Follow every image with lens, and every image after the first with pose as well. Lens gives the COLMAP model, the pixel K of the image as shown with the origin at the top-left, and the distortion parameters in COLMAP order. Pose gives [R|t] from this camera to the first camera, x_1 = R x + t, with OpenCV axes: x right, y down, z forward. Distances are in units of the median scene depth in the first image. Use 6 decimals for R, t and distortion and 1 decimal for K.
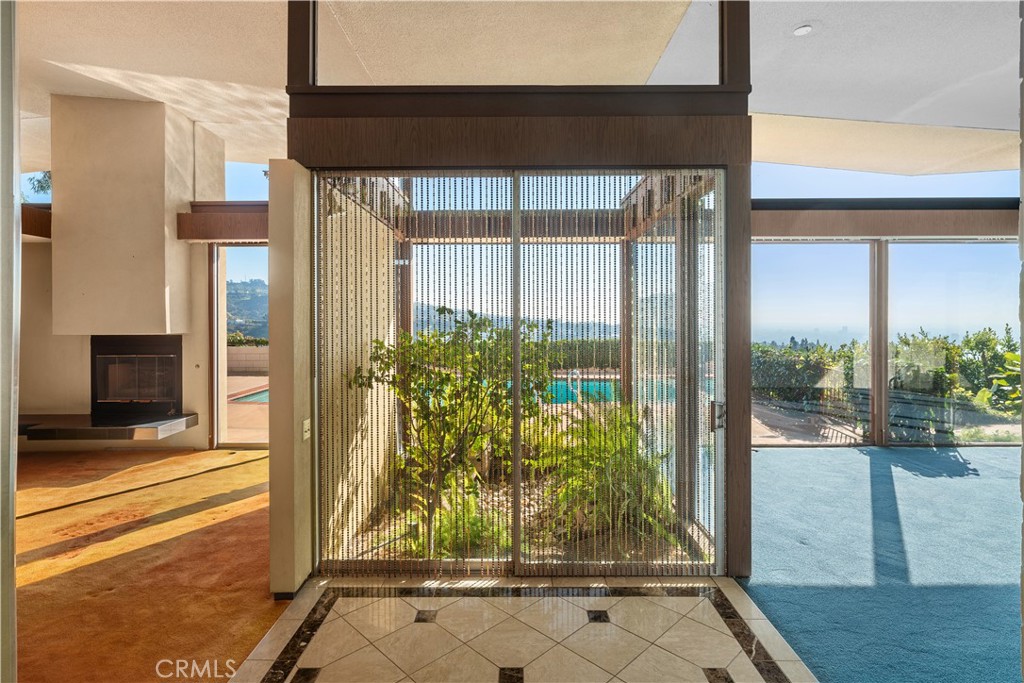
lens RADIAL K [[522.8, 0, 521.7], [0, 522.8, 320.4], [0, 0, 1]] dist [-0.003935, -0.000961]
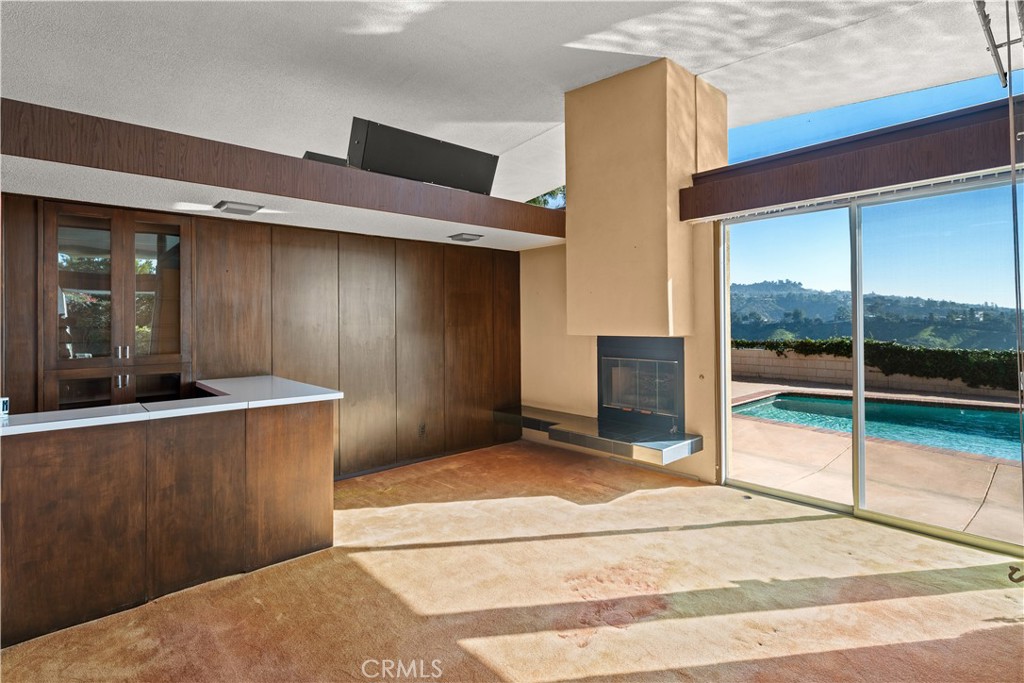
lens RADIAL K [[510.5, 0, 533.3], [0, 510.5, 316.6], [0, 0, 1]] dist [0.002656, 0.000456]
pose [[0.690140, -0.009155, -0.723618, -0.238860], [0.003470, 0.999950, -0.009342, 0.001529], [0.723667, 0.003936, 0.690138, 0.279303]]
